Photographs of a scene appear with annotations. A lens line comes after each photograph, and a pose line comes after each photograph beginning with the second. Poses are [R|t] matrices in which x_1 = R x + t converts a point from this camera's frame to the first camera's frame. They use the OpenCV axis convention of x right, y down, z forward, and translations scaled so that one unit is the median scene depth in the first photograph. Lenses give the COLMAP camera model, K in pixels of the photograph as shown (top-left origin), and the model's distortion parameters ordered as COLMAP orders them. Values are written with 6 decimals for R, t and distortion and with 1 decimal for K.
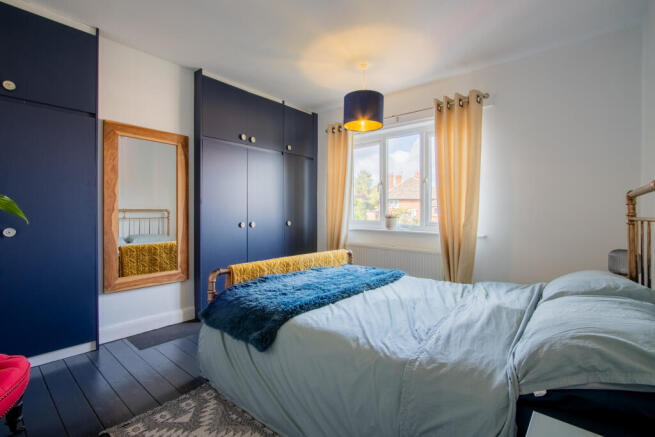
lens RADIAL K [[303.7, 0, 324.0], [0, 303.7, 214.5], [0, 0, 1]] dist [-0.001293, -0.000227]
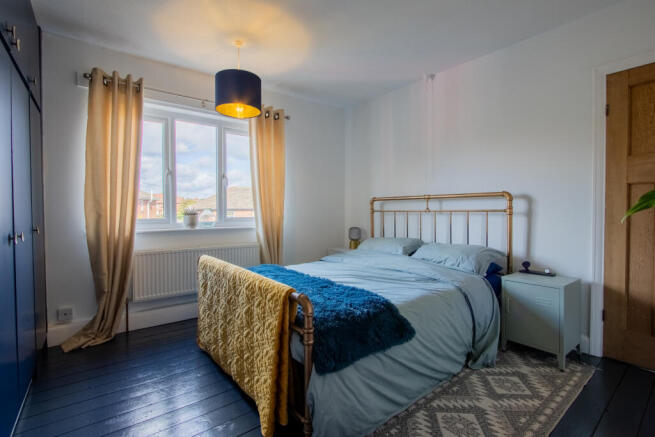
lens RADIAL K [[303.7, 0, 324.0], [0, 303.7, 214.5], [0, 0, 1]] dist [-0.001293, -0.000227]
pose [[0.206203, -0.015571, 0.978385, -0.685454], [0.010774, 0.999849, 0.013642, 0.004002], [-0.978450, 0.007728, 0.206339, 0.575115]]
